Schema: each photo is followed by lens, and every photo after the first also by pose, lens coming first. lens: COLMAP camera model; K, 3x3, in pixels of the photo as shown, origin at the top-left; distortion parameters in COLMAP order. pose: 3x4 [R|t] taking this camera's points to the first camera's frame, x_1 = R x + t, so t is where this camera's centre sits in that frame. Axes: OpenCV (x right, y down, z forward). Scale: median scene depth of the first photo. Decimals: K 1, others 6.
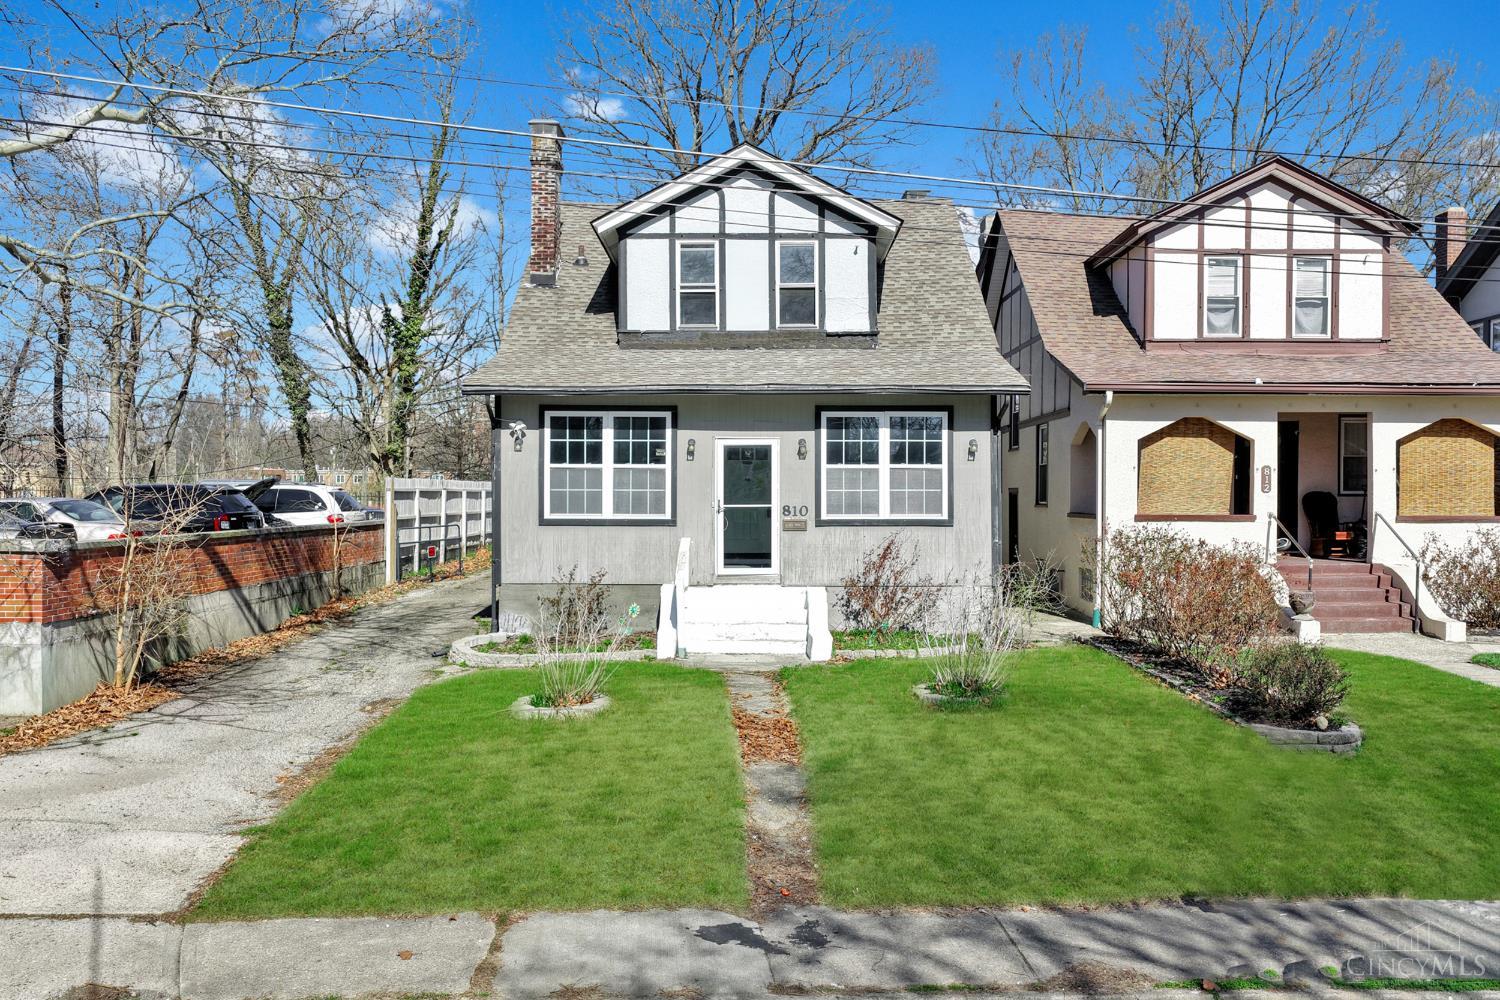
lens RADIAL K [[1233.5, 0, 750.0], [0, 1233.5, 500.0], [0, 0, 1]] dist [0.000932, -0.001158]
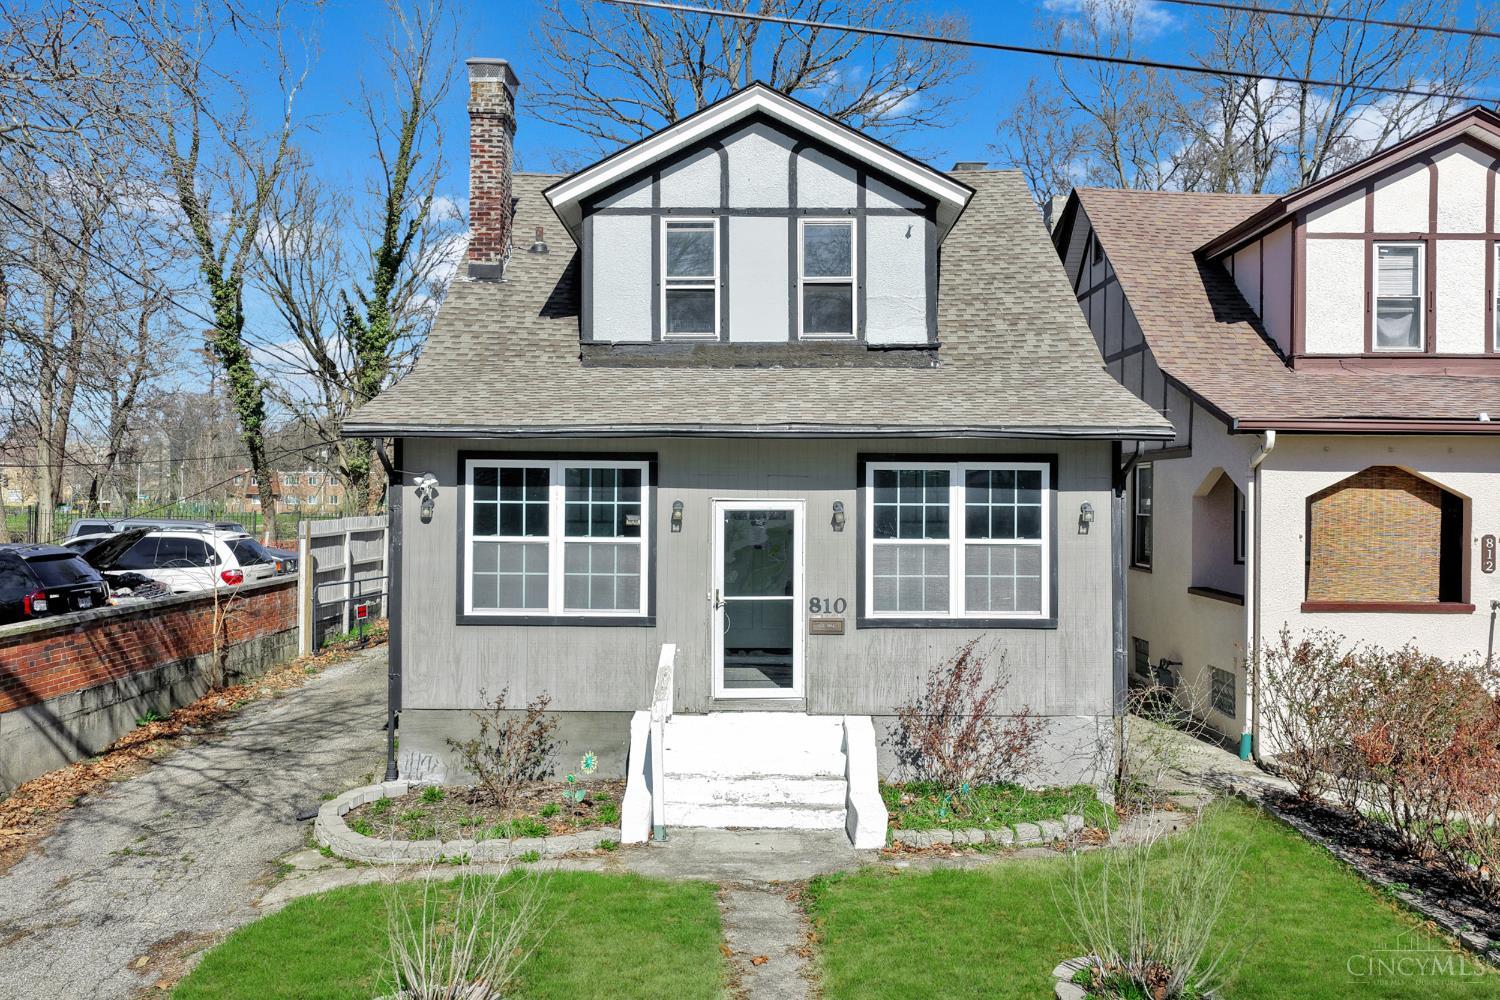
lens RADIAL K [[1239.0, 0, 752.6], [0, 1239.0, 490.1], [0, 0, 1]] dist [0.004141, 0.005942]
pose [[0.999988, 0.003981, -0.002681, -0.003389], [-0.004000, 0.999967, -0.007087, -0.045008], [0.002653, 0.007098, 0.999971, 0.271991]]
